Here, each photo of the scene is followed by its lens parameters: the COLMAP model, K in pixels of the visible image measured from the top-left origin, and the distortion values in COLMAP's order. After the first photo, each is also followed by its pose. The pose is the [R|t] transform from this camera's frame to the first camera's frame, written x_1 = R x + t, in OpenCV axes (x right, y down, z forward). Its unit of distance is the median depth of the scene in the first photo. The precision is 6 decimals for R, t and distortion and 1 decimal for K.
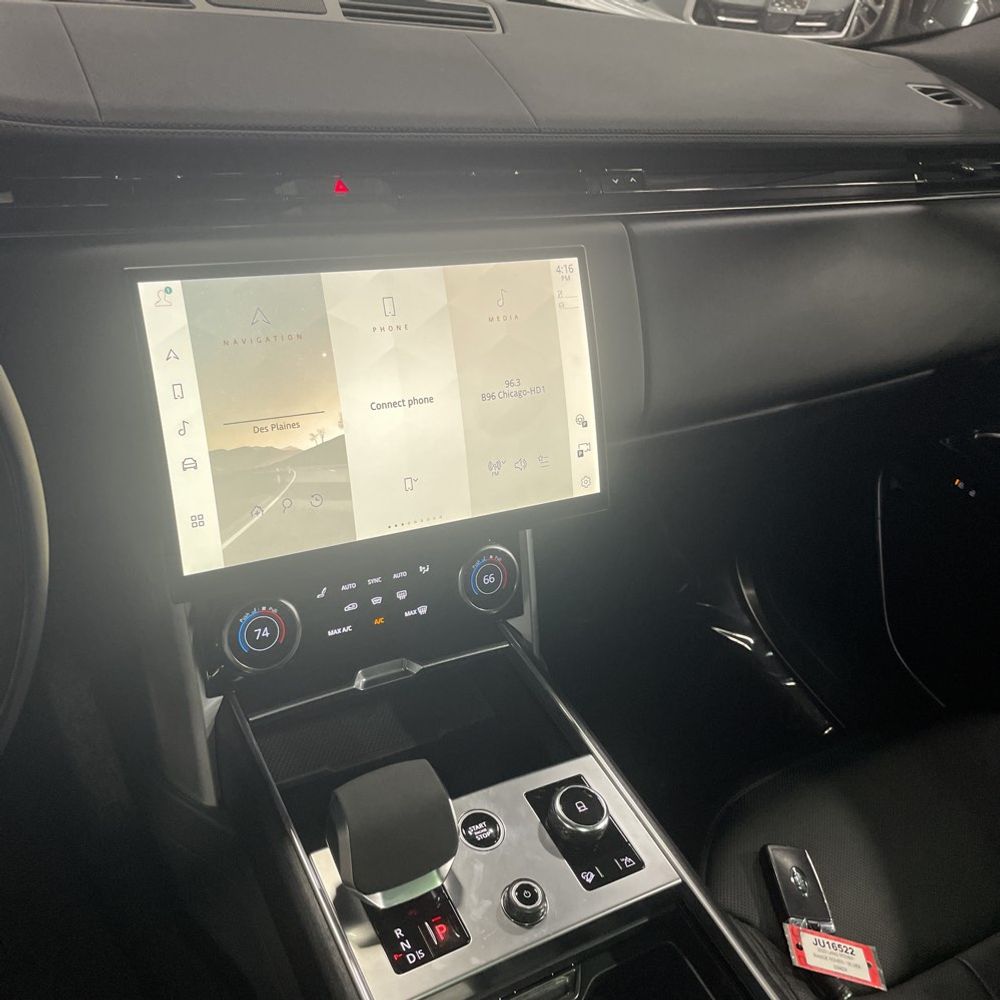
lens RADIAL K [[1001.0, 0, 496.5], [0, 1001.0, 486.2], [0, 0, 1]] dist [0.077225, -0.108396]
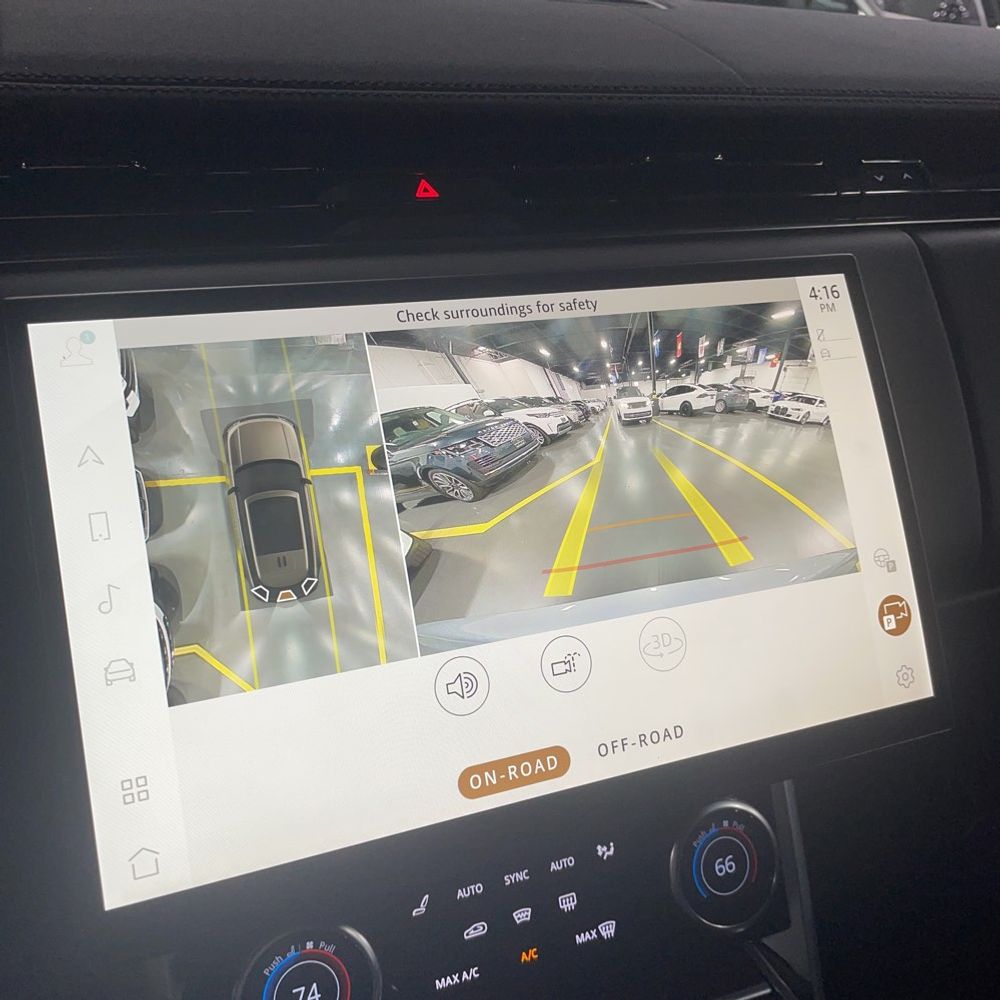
lens RADIAL K [[1001.0, 0, 496.5], [0, 1001.0, 486.2], [0, 0, 1]] dist [0.077225, -0.108396]
pose [[0.984935, -0.073511, -0.156523, -0.030254], [0.039835, 0.977254, -0.208299, -0.000090], [0.168275, 0.198926, 0.965460, 0.421605]]
